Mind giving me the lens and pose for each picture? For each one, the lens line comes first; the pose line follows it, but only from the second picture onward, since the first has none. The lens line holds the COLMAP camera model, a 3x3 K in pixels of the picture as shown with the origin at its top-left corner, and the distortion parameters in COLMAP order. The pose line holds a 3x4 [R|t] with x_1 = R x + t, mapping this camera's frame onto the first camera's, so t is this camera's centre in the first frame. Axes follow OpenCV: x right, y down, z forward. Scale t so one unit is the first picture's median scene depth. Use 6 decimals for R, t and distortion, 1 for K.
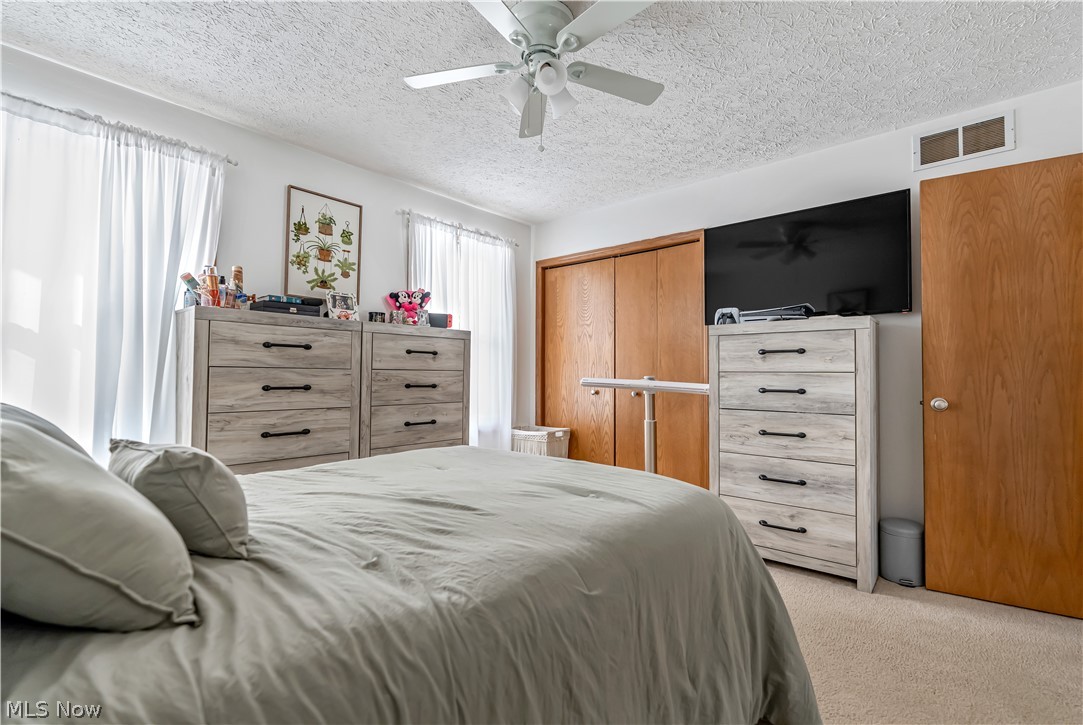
lens RADIAL K [[496.0, 0, 541.1], [0, 496.0, 360.3], [0, 0, 1]] dist [-0.006238, 0.000780]
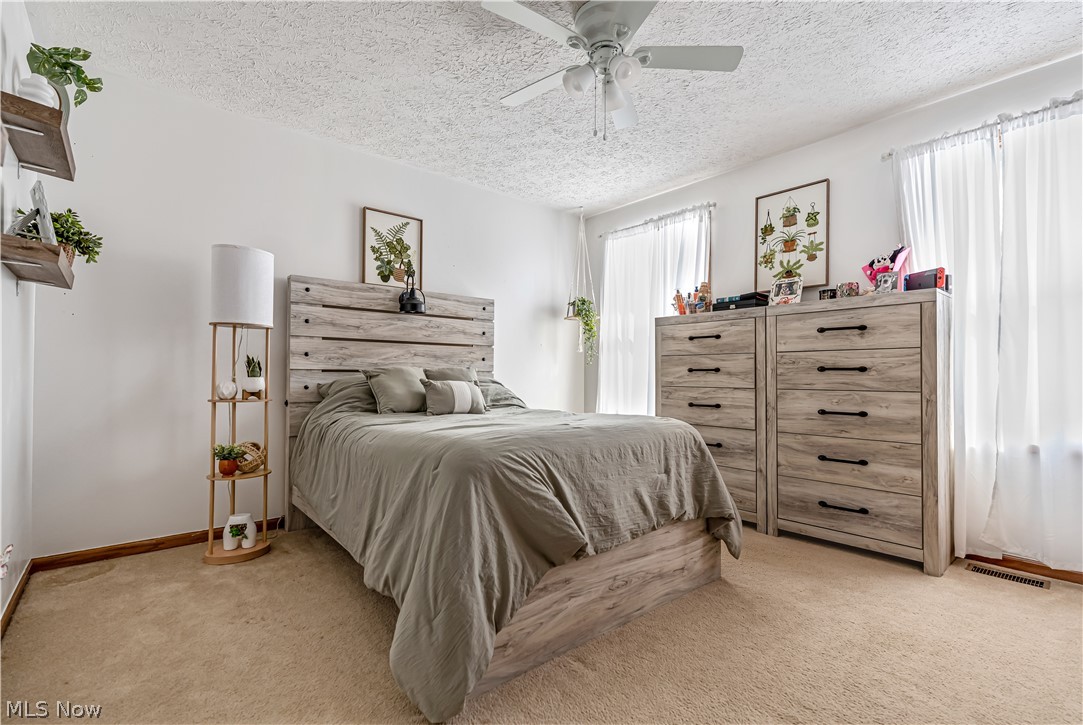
lens RADIAL K [[496.0, 0, 541.1], [0, 496.0, 368.3], [0, 0, 1]] dist [-0.006238, 0.000780]
pose [[-0.153145, -0.024160, -0.987908, 0.688654], [0.023297, 0.999335, -0.028051, 0.064614], [0.987929, -0.027312, -0.152481, 0.650903]]
